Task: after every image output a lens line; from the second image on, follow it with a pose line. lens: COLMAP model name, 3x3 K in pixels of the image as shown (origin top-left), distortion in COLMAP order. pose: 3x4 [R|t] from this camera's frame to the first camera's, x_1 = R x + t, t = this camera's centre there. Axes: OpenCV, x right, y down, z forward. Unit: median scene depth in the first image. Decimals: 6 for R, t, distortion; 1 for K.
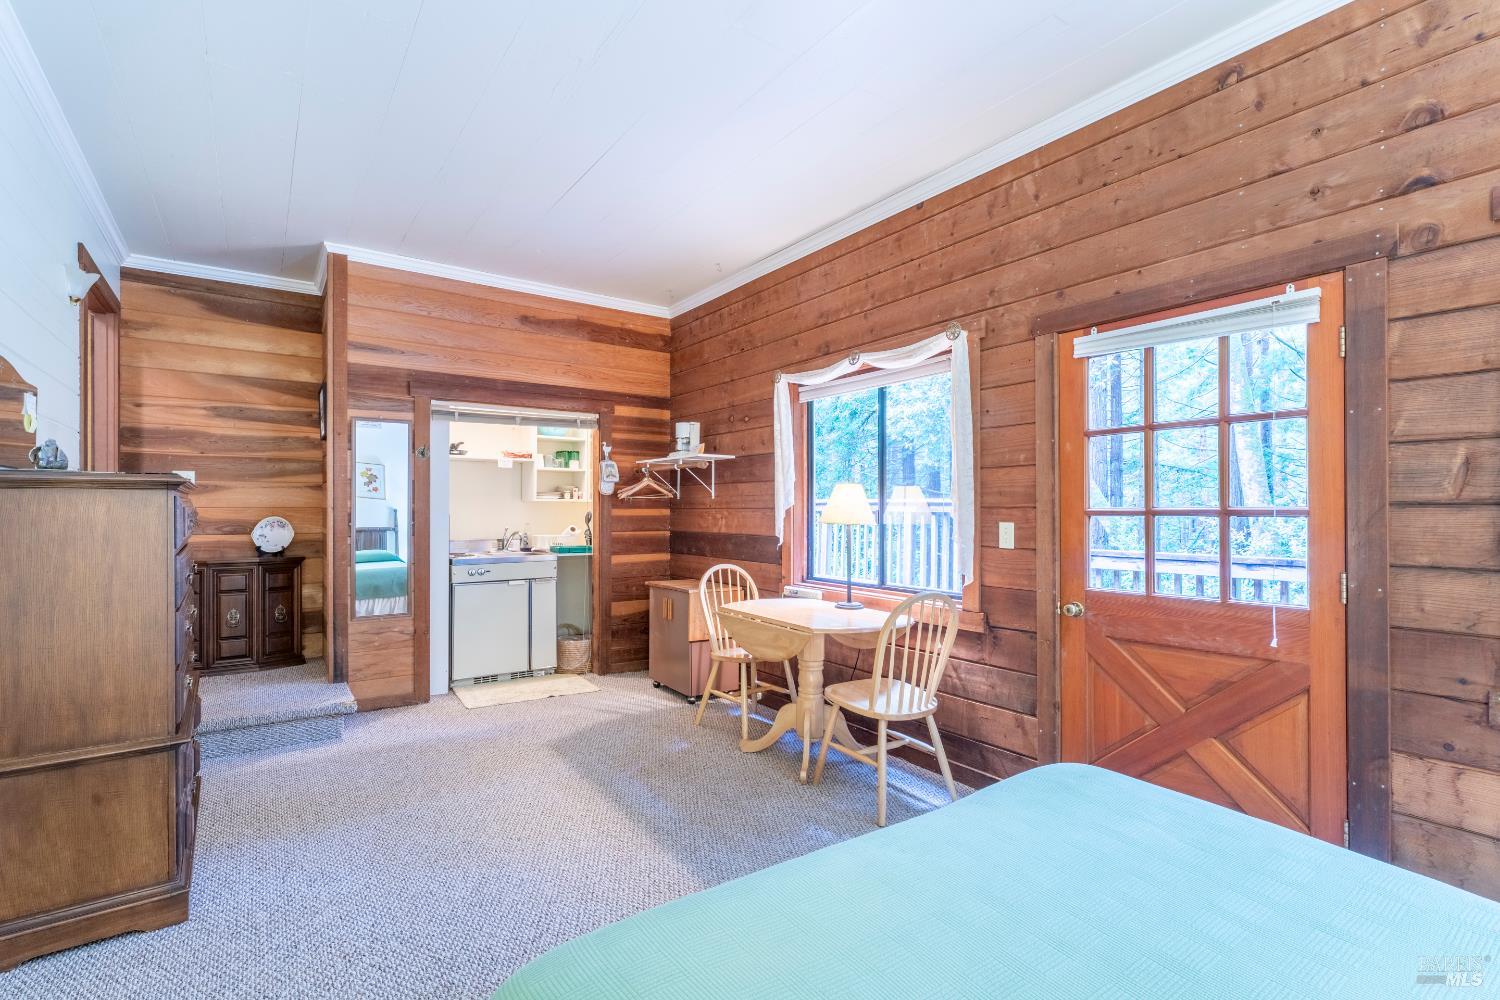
lens RADIAL K [[674.3, 0, 749.7], [0, 674.3, 505.8], [0, 0, 1]] dist [-0.004003, -0.000079]
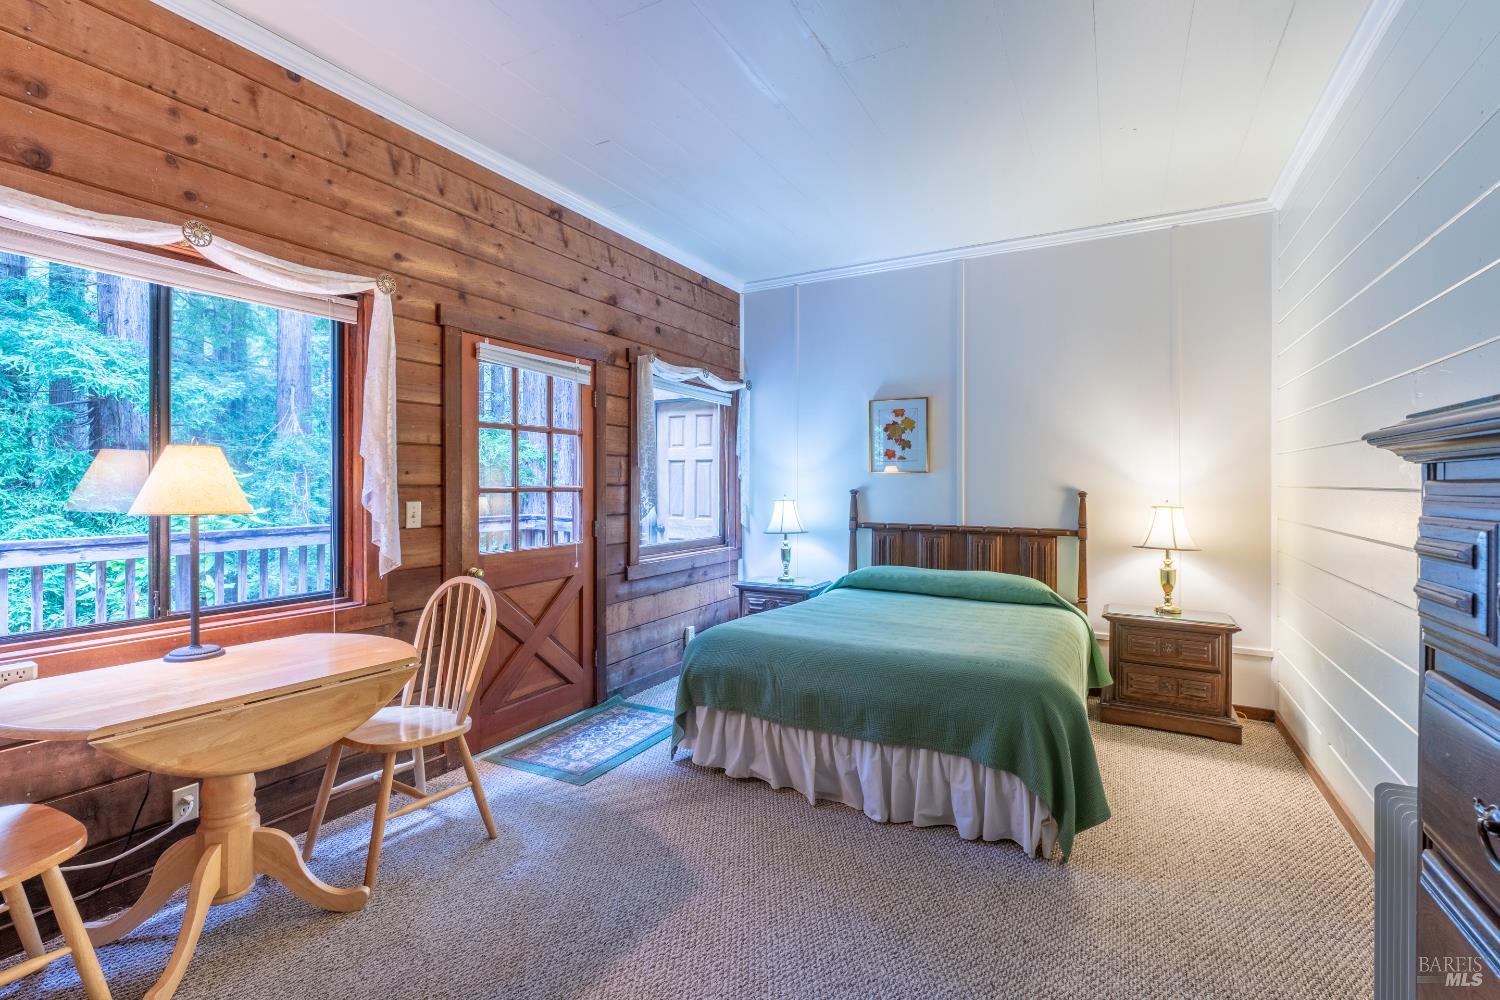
lens RADIAL K [[674.3, 0, 750.2], [0, 674.3, 490.5], [0, 0, 1]] dist [-0.004003, -0.000079]
pose [[-0.416284, -0.006583, 0.909211, -0.878095], [-0.006846, 0.999968, 0.004106, 0.001722], [-0.909209, -0.004515, -0.416316, 1.191354]]
